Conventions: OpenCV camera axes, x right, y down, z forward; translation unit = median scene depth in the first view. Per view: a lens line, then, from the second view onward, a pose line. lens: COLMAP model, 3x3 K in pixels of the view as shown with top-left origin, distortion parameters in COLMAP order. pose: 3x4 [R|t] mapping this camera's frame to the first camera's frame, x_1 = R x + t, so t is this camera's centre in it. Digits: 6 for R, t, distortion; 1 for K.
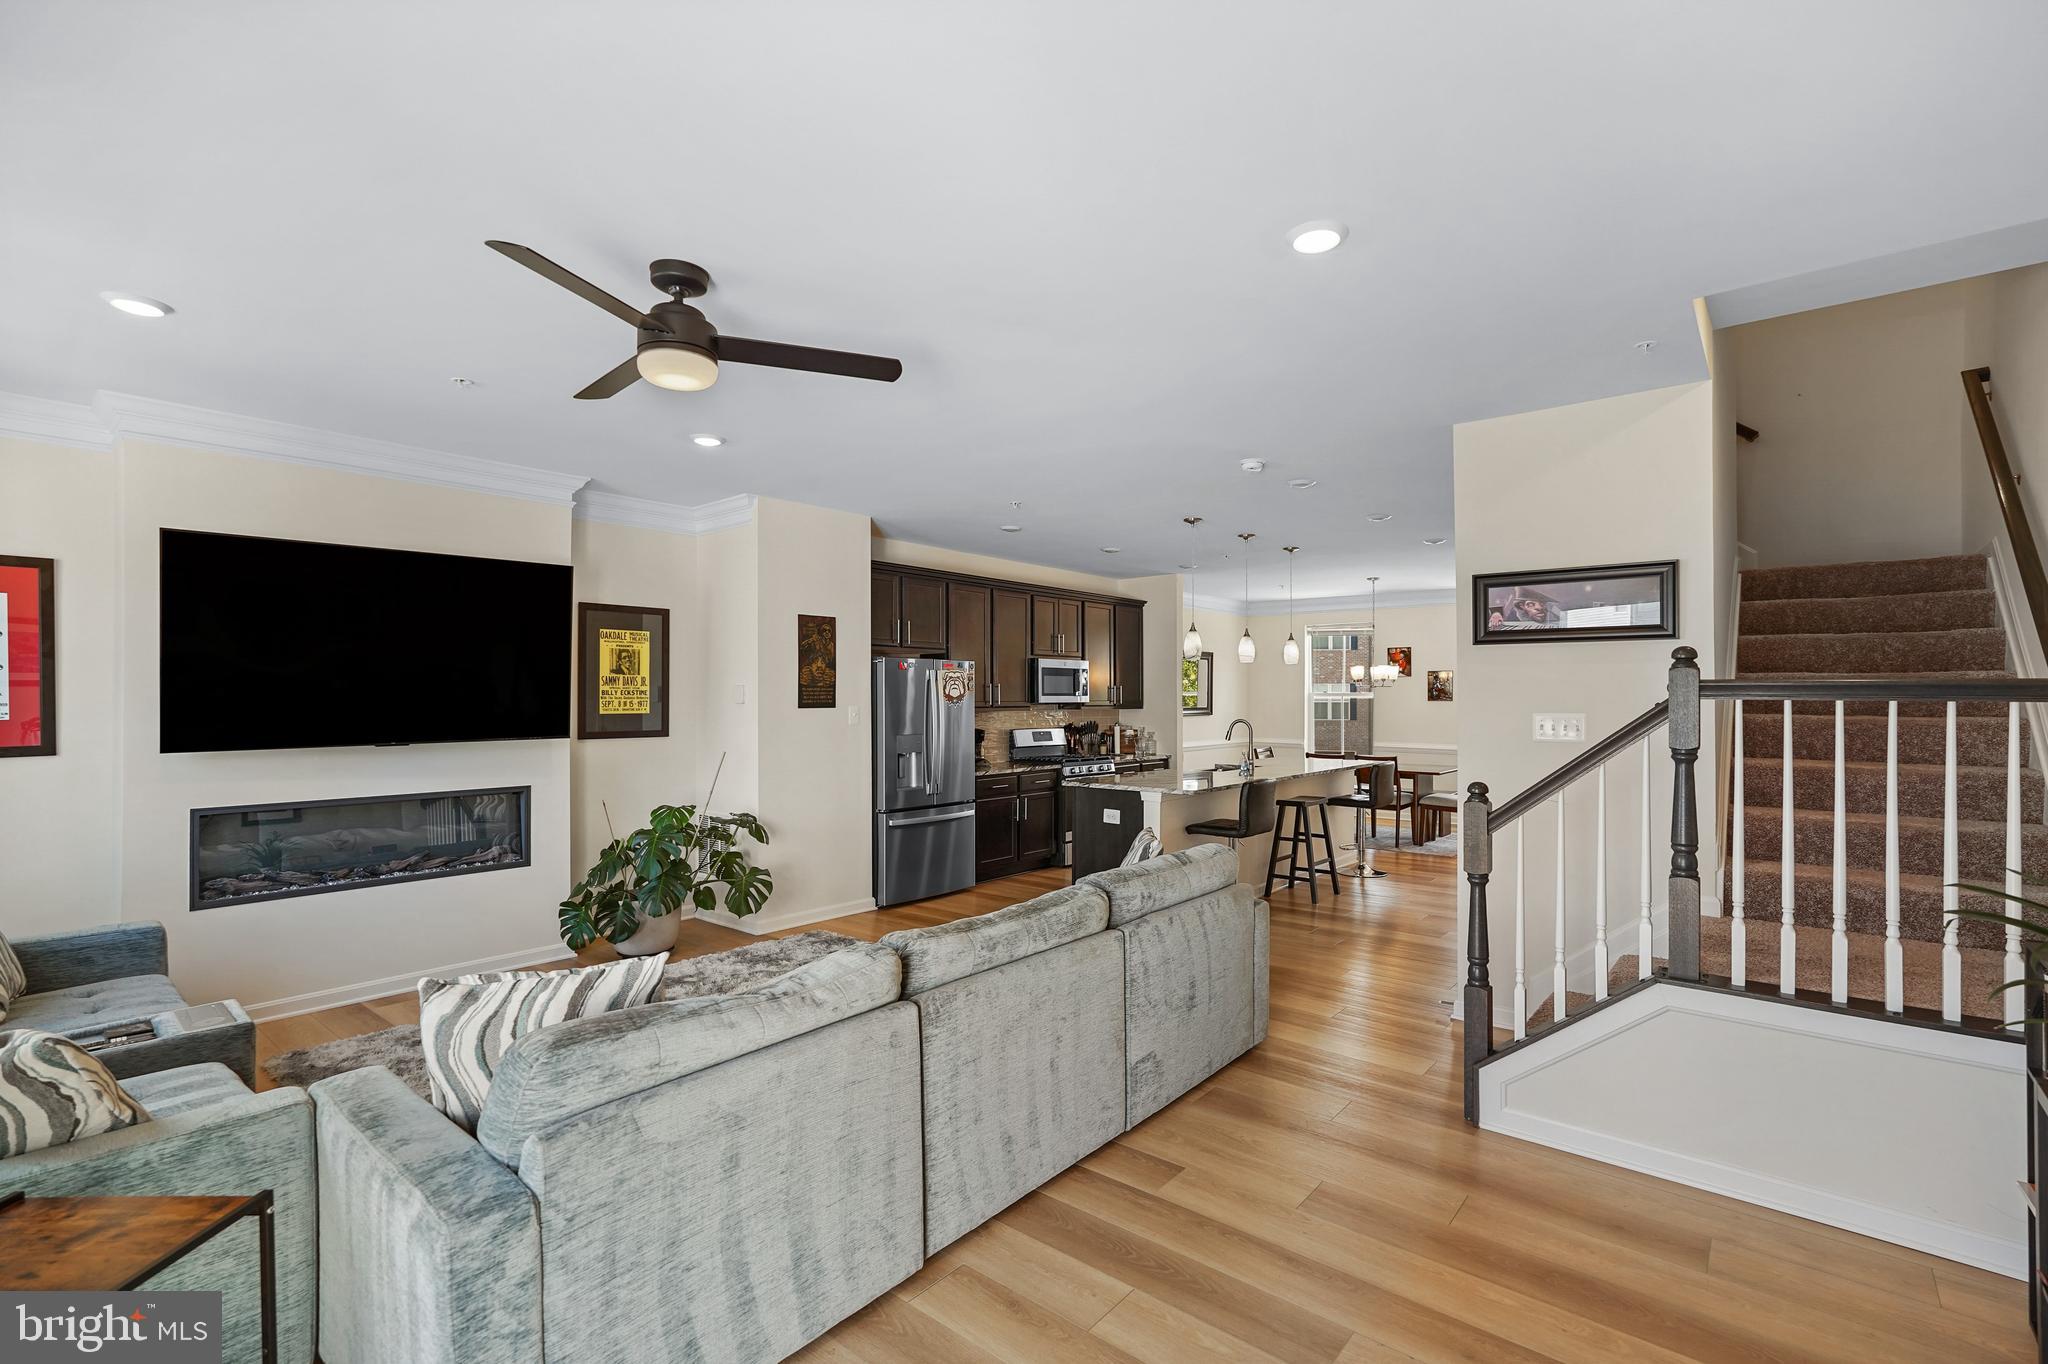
lens RADIAL K [[918.1, 0, 1012.1], [0, 918.1, 702.2], [0, 0, 1]] dist [-0.008334, 0.002782]
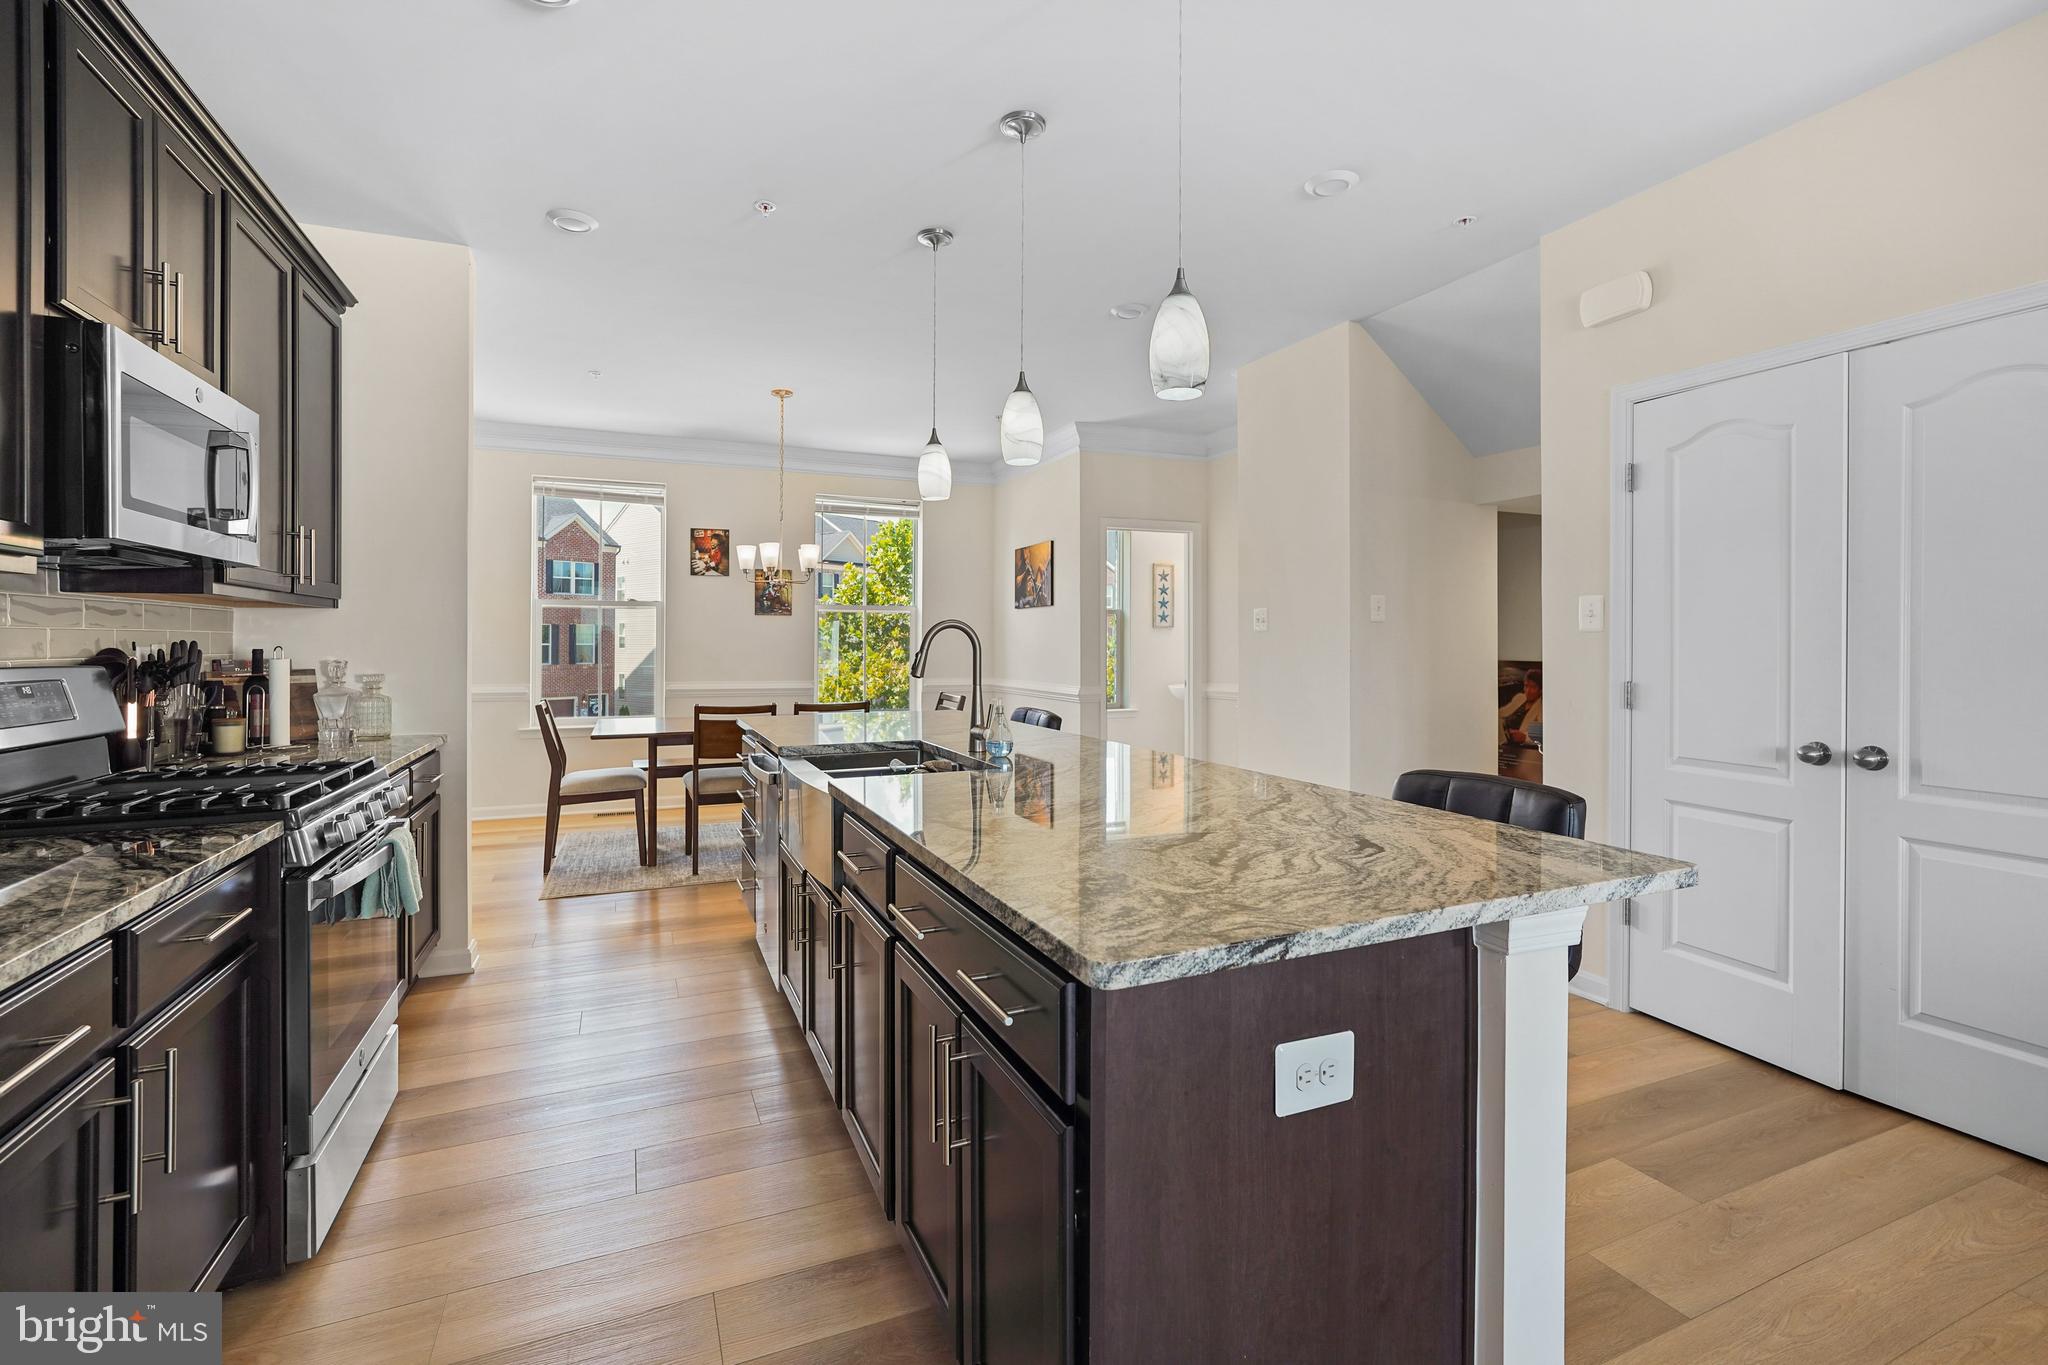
lens RADIAL K [[918.1, 0, 1033.2], [0, 918.1, 651.8], [0, 0, 1]] dist [-0.008334, 0.002782]
pose [[0.427713, -0.004808, 0.903902, -0.179032], [-0.003017, 0.999973, 0.006746, 0.070649], [-0.903910, -0.005612, 0.427687, 1.947430]]
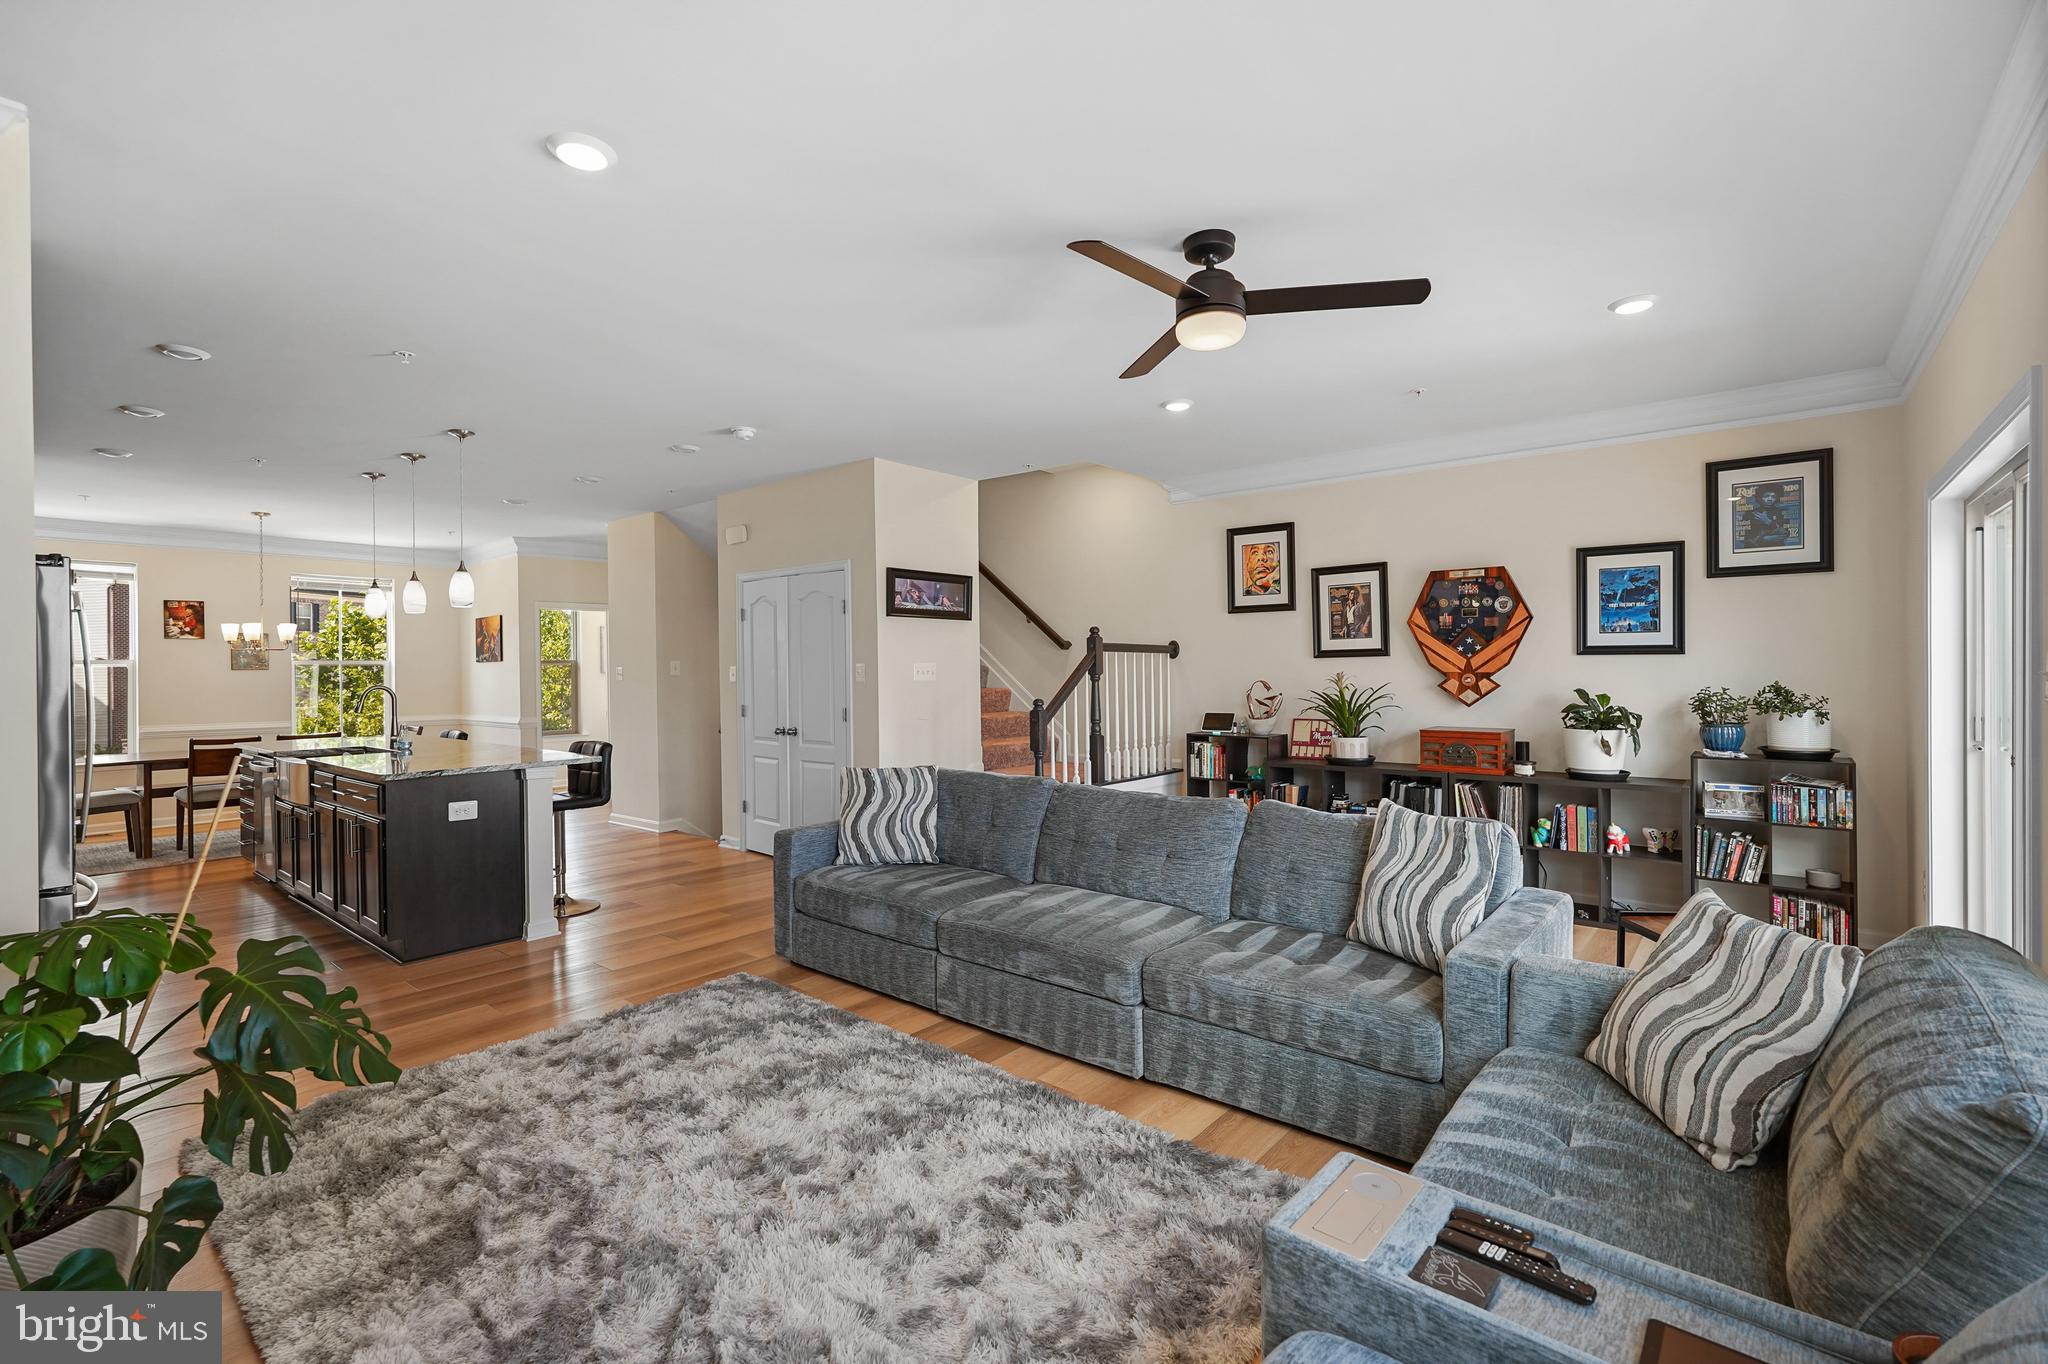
lens RADIAL K [[918.1, 0, 1032.7], [0, 918.1, 678.0], [0, 0, 1]] dist [-0.008334, 0.002782]
pose [[-0.009743, -0.005896, 0.999935, -1.273582], [0.013444, 0.999891, 0.006027, 0.037635], [-0.999862, 0.013502, -0.009662, 1.091843]]
